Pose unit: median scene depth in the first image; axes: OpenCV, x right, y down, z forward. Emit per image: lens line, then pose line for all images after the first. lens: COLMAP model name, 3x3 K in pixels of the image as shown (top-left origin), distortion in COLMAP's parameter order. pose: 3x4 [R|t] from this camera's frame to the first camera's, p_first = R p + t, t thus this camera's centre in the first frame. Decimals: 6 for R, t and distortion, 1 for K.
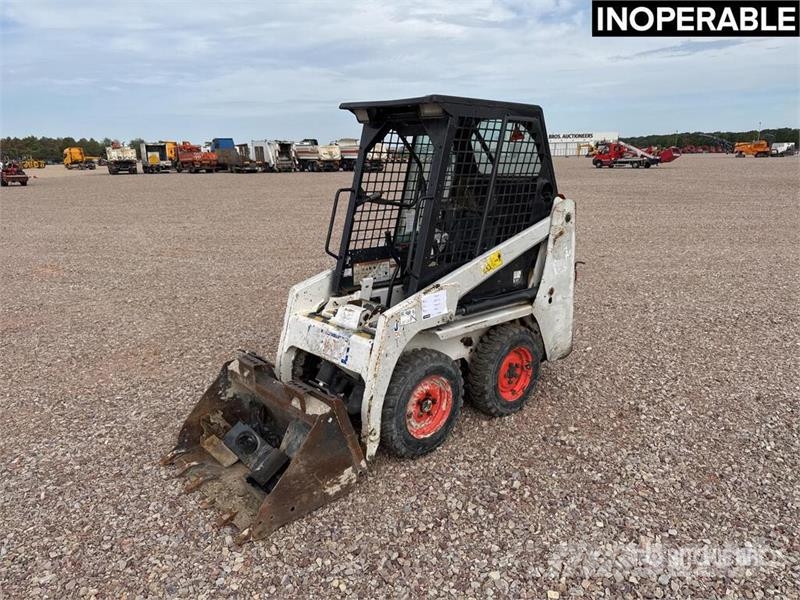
lens RADIAL K [[567.3, 0, 400.7], [0, 567.3, 293.4], [0, 0, 1]] dist [0.048741, -0.061393]
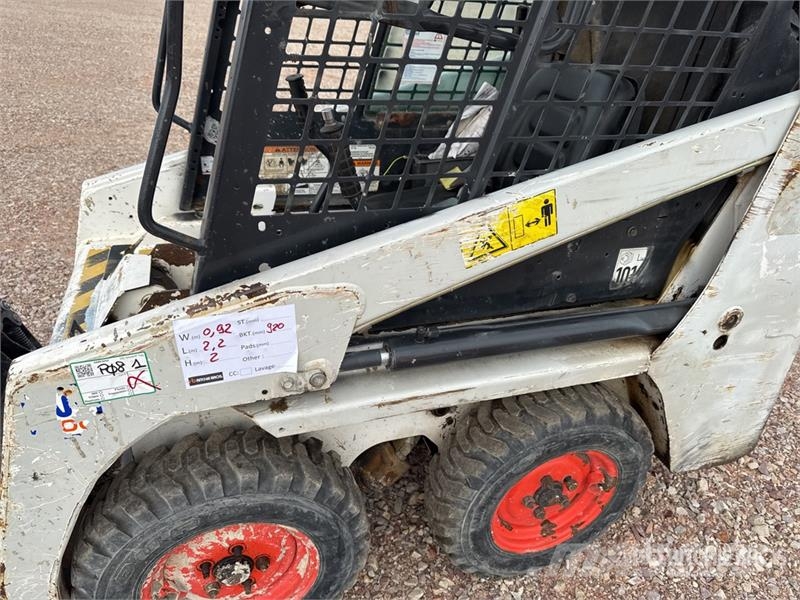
lens RADIAL K [[566.5, 0, 396.5], [0, 566.5, 301.2], [0, 0, 1]] dist [0.067547, -0.110677]
pose [[0.914980, 0.247782, -0.318459, 0.188841], [-0.149109, 0.941009, 0.303757, -0.090127], [0.374938, -0.230447, 0.897951, 0.624122]]
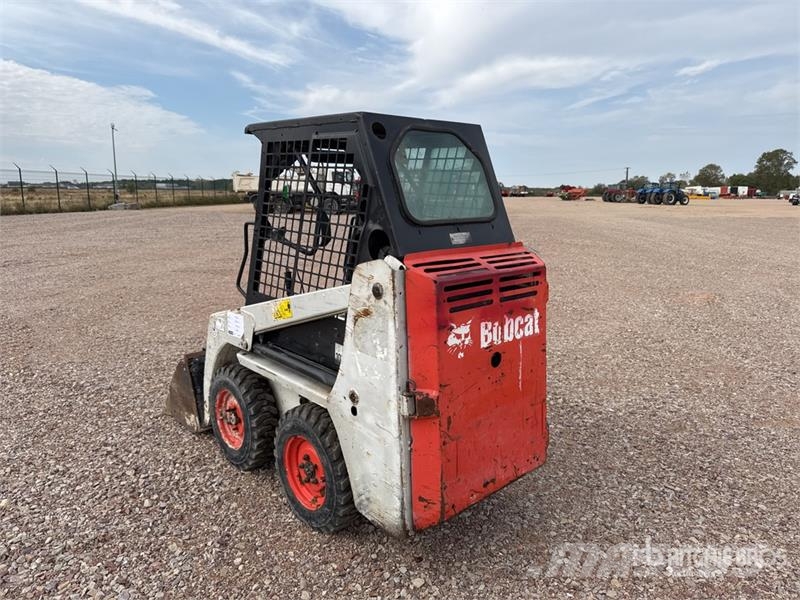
lens RADIAL K [[567.3, 0, 400.7], [0, 567.3, 293.4], [0, 0, 1]] dist [0.048741, -0.061393]
pose [[0.017635, 0.200624, -0.979510, 0.872400], [-0.247714, 0.949996, 0.190119, -0.249513], [0.968673, 0.239286, 0.066451, 0.992328]]
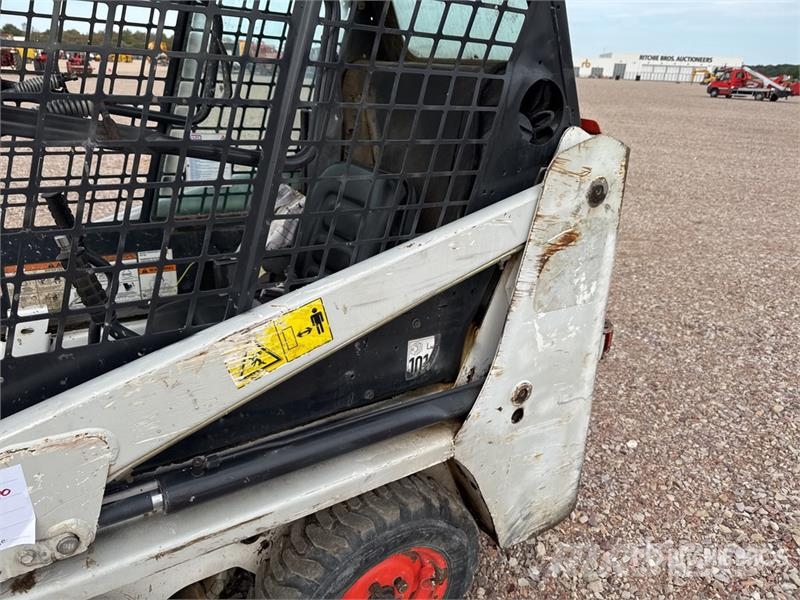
lens RADIAL K [[567.3, 0, 400.7], [0, 567.3, 293.4], [0, 0, 1]] dist [0.048741, -0.061393]
pose [[0.986698, 0.110062, -0.119641, 0.227098], [-0.092526, 0.985335, 0.143368, -0.112880], [0.133666, -0.130391, 0.982411, 0.649139]]
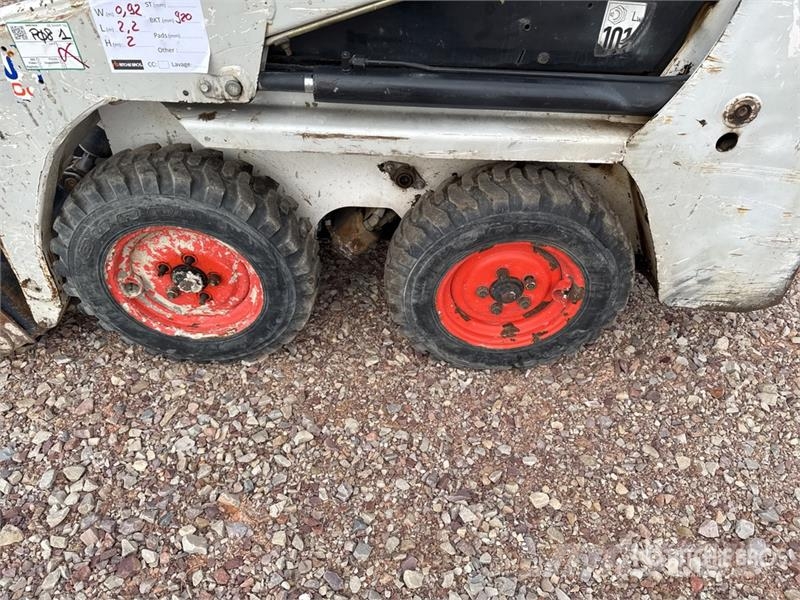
lens RADIAL K [[567.3, 0, 400.7], [0, 567.3, 293.4], [0, 0, 1]] dist [0.048741, -0.061393]
pose [[0.745323, 0.471685, -0.471176, 0.318276], [-0.194738, 0.829926, 0.522781, -0.045245], [0.637629, -0.297885, 0.710418, 0.669122]]
